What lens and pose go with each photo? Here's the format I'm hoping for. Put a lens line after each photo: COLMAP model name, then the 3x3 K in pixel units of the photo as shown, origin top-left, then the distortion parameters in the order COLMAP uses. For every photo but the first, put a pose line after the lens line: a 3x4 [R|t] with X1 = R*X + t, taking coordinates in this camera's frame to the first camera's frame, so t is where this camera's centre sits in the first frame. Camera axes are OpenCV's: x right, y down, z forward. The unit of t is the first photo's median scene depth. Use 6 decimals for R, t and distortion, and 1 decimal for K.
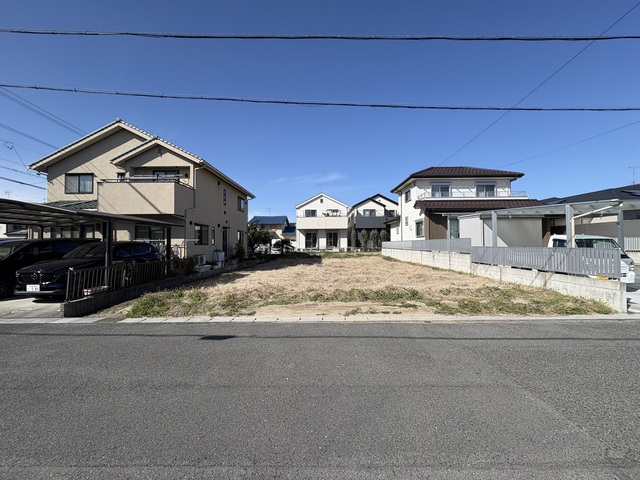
lens RADIAL K [[255.7, 0, 319.6], [0, 255.7, 239.8], [0, 0, 1]] dist [-0.001300, 0.000020]
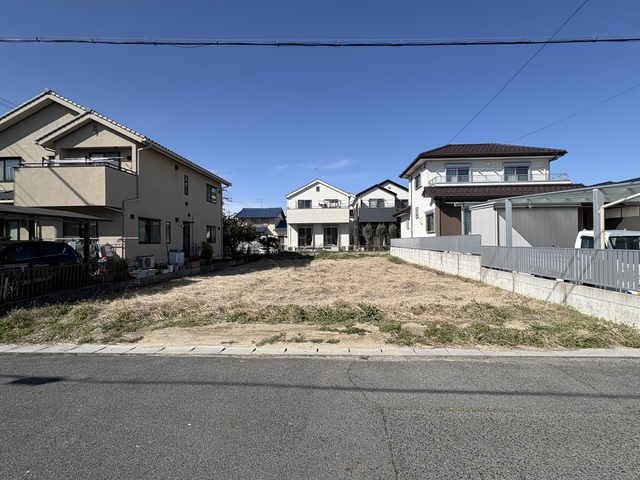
lens RADIAL K [[302.4, 0, 321.3], [0, 302.4, 240.6], [0, 0, 1]] dist [-0.000454, -0.000452]
pose [[0.999116, -0.001900, -0.042007, 0.139698], [0.002545, 0.999880, 0.015299, -0.004162], [0.041973, -0.015392, 0.999000, 0.072700]]
